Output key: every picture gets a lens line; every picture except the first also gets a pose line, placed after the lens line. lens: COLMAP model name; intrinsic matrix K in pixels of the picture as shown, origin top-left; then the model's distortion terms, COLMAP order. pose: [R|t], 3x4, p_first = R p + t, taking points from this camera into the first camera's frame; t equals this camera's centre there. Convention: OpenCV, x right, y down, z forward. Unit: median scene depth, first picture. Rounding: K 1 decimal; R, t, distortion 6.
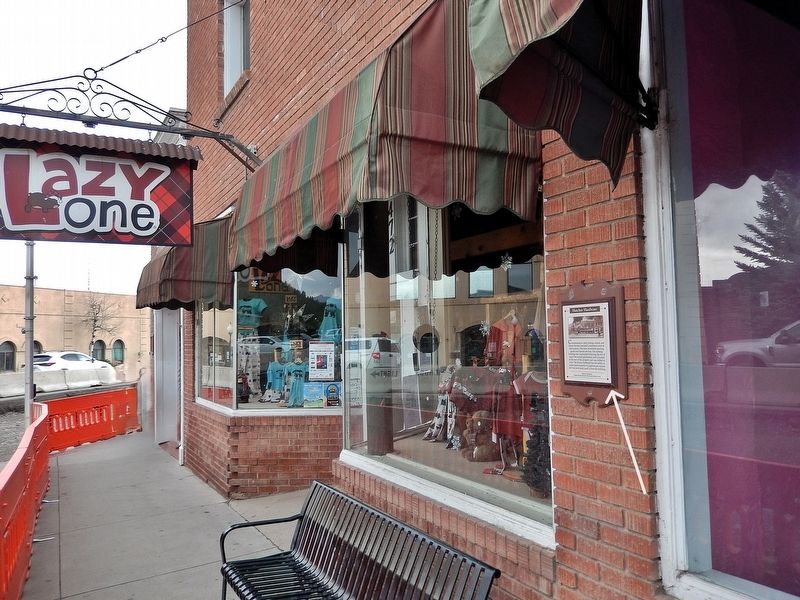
lens RADIAL K [[586.3, 0, 402.2], [0, 586.3, 299.7], [0, 0, 1]] dist [-0.002926, -0.010772]
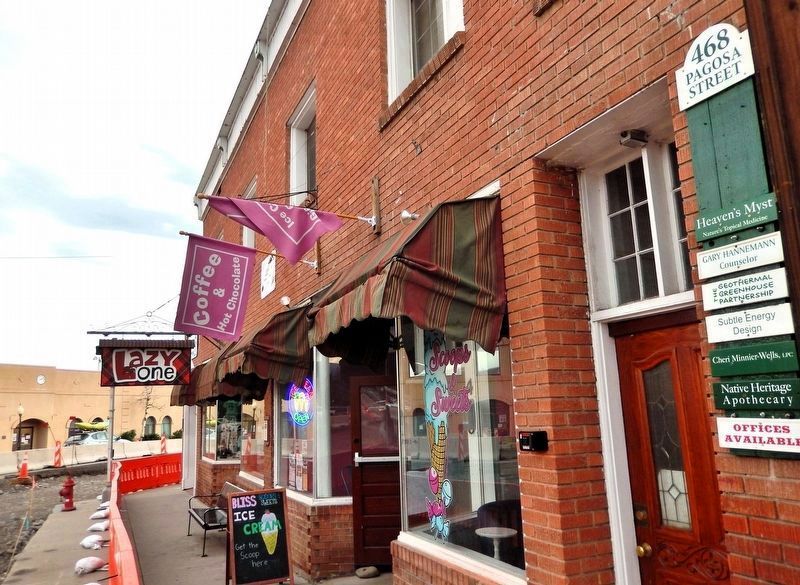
lens RADIAL K [[615.3, 0, 397.6], [0, 615.3, 289.3], [0, 0, 1]] dist [-0.002926, -0.000842]
pose [[0.994680, -0.032786, -0.097657, 0.704373], [0.020477, 0.992010, -0.124483, -0.145919], [0.100958, 0.121821, 0.987404, -1.354111]]
